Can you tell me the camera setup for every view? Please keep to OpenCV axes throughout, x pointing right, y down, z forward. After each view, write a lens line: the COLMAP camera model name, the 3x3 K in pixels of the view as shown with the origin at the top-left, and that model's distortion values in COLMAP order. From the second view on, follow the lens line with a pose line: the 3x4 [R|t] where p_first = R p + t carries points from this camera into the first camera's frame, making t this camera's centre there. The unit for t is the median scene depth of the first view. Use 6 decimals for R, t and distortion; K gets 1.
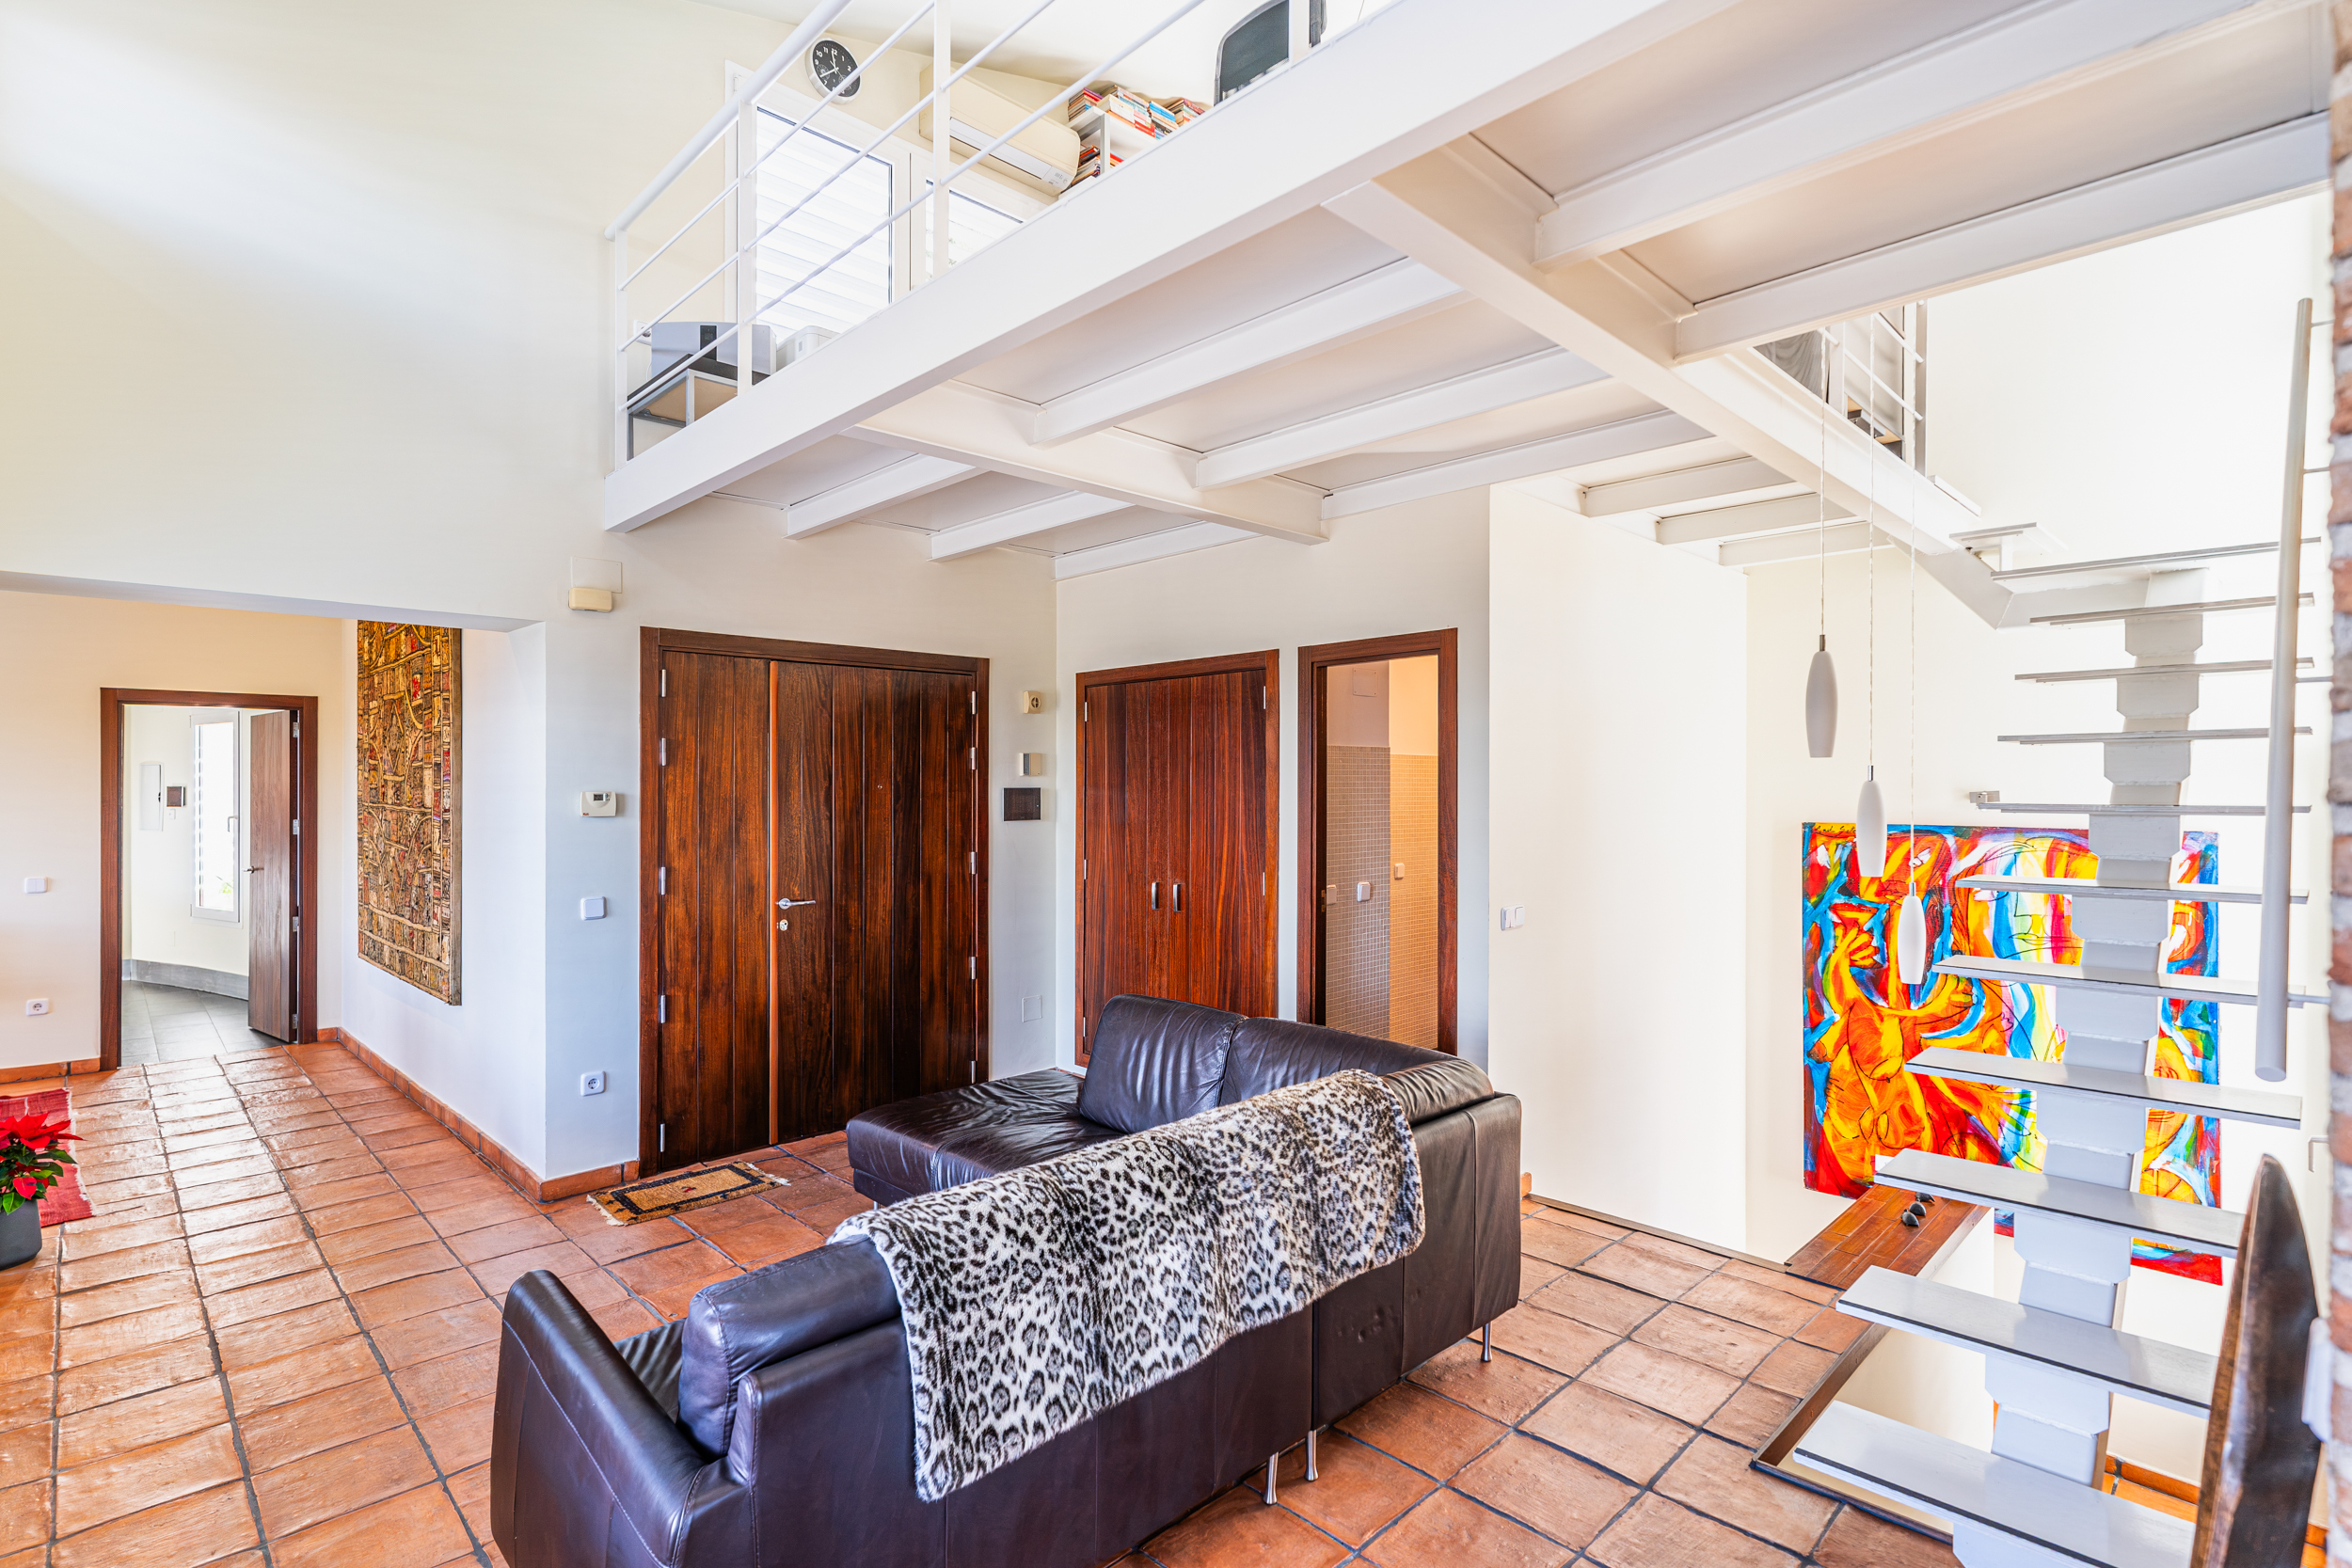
lens RADIAL K [[1132.5, 0, 1168.4], [0, 1132.5, 794.8], [0, 0, 1]] dist [0.000800, -0.000514]
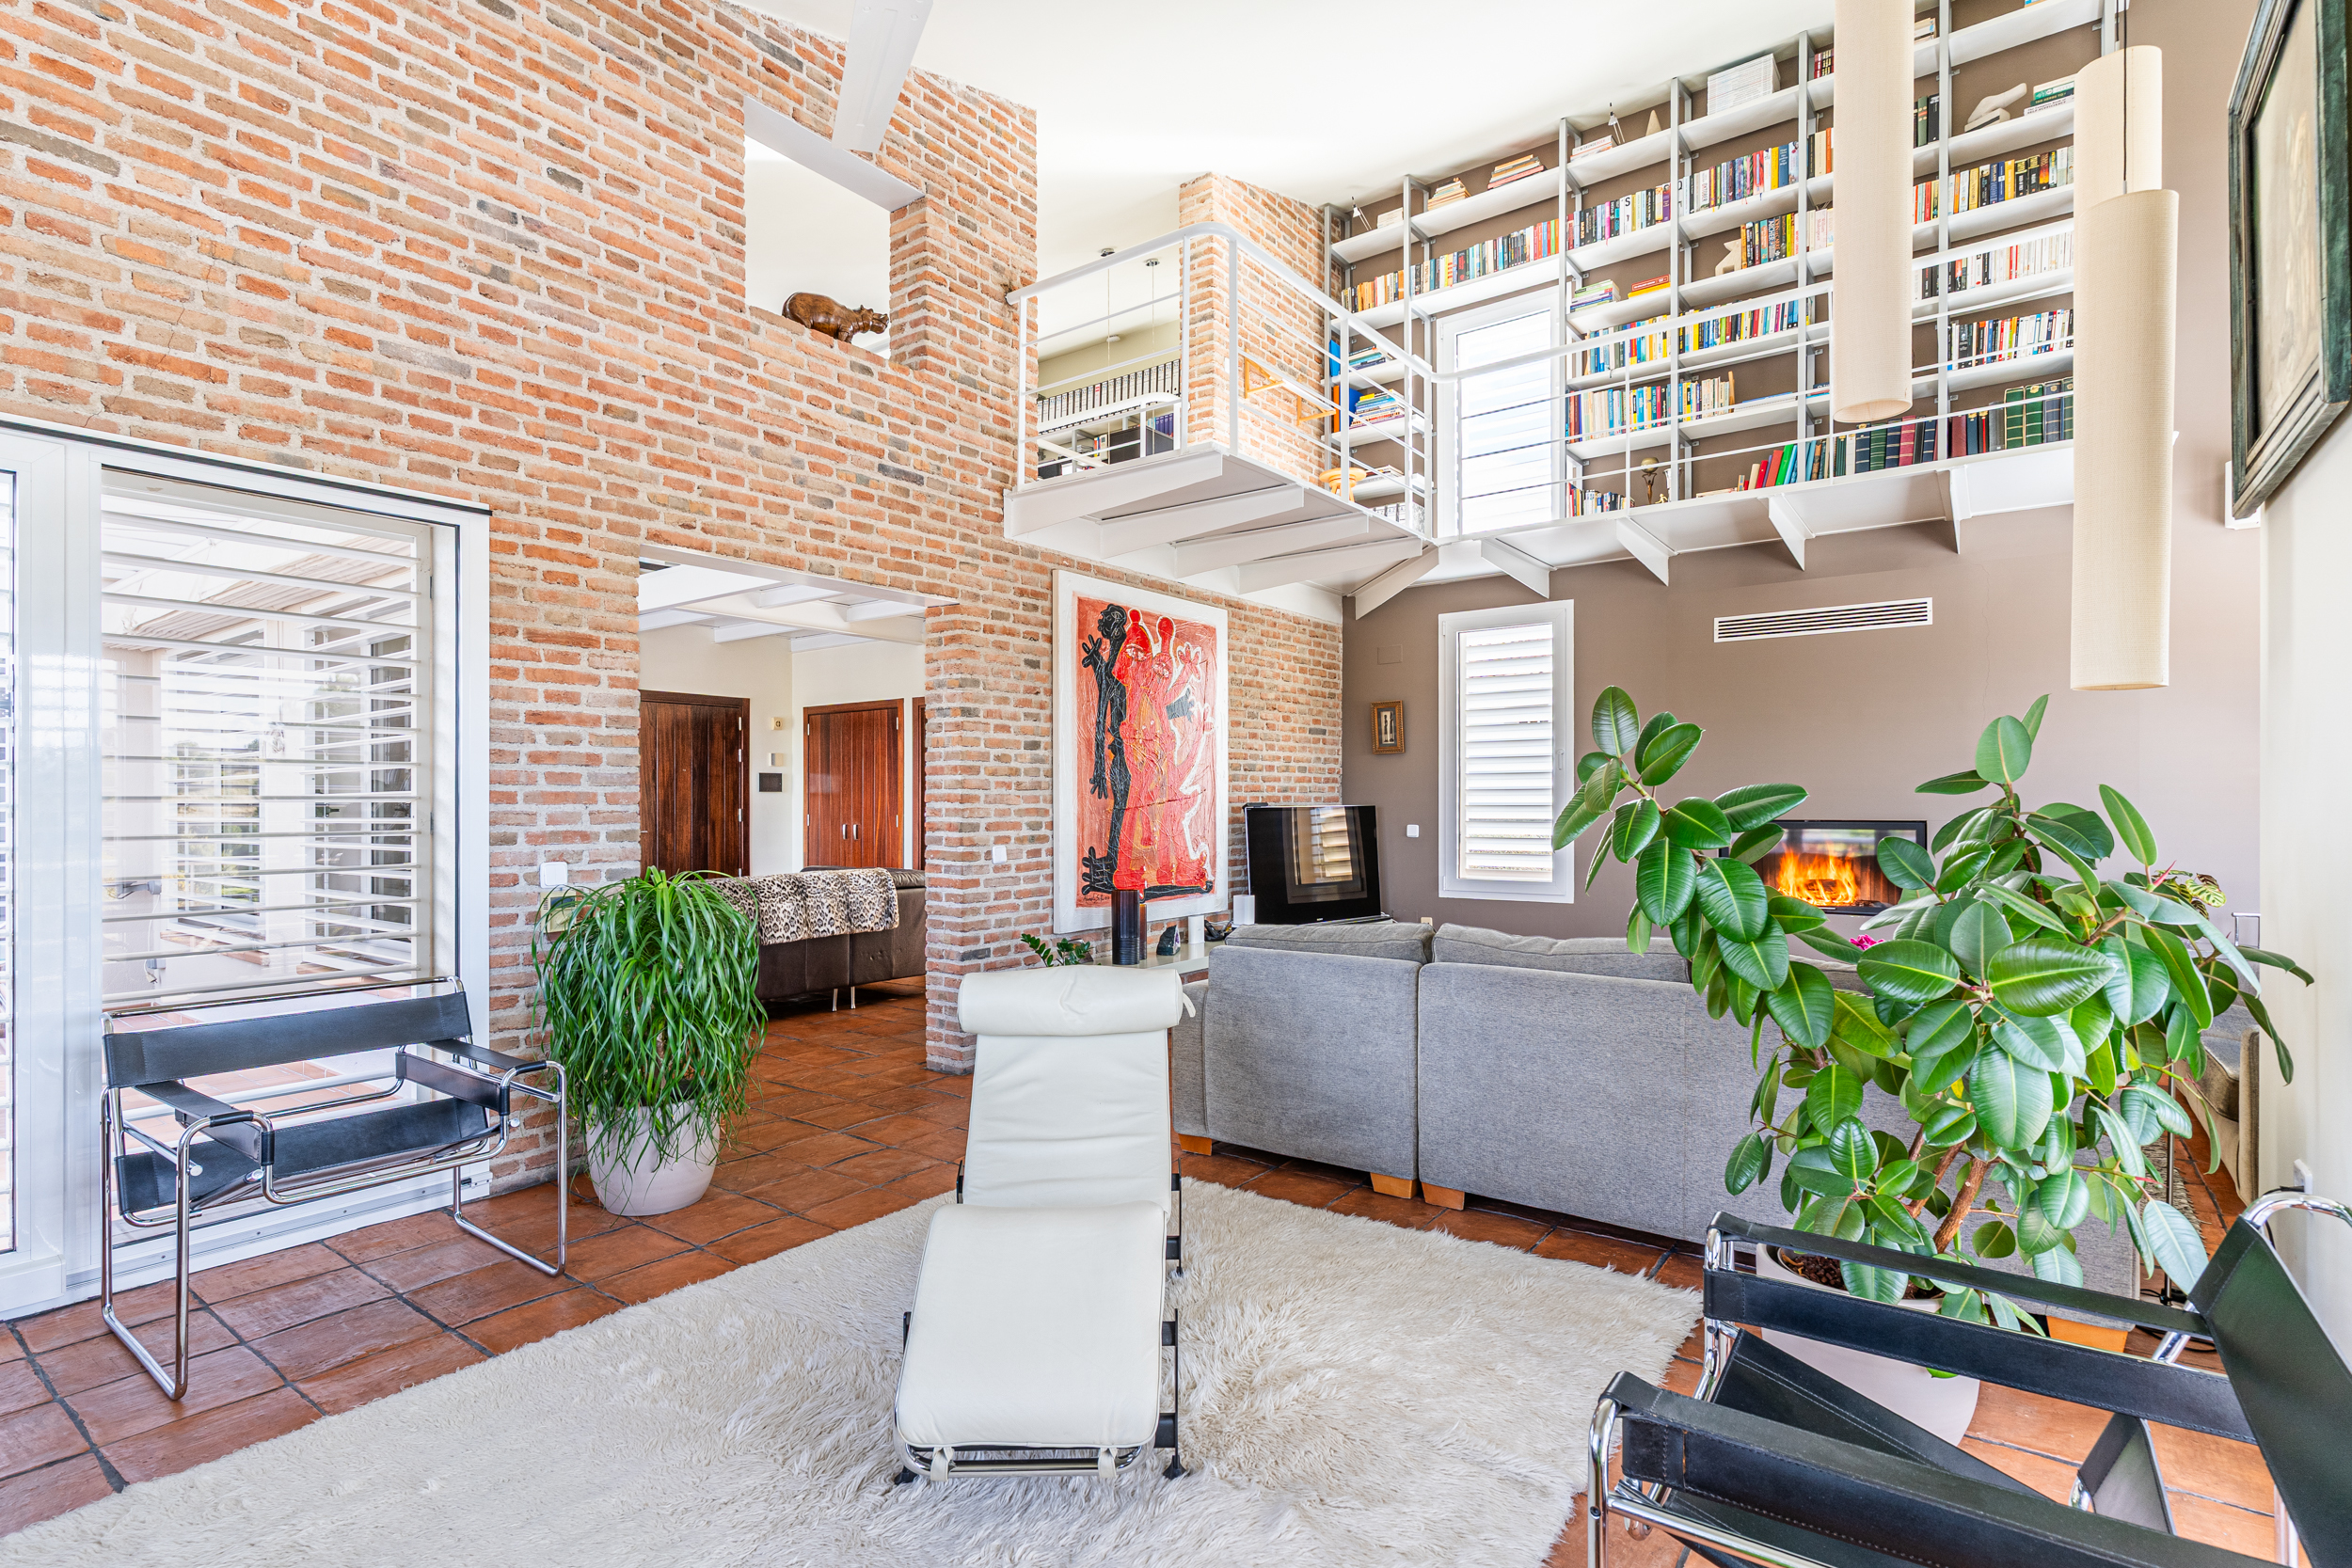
lens RADIAL K [[1132.5, 0, 1160.7], [0, 1132.5, 819.1], [0, 0, 1]] dist [0.000800, -0.000514]
pose [[0.988172, -0.003986, 0.153297, 0.204148], [0.002835, 0.999966, 0.007731, 0.055217], [-0.153323, -0.007205, 0.988150, -0.843154]]
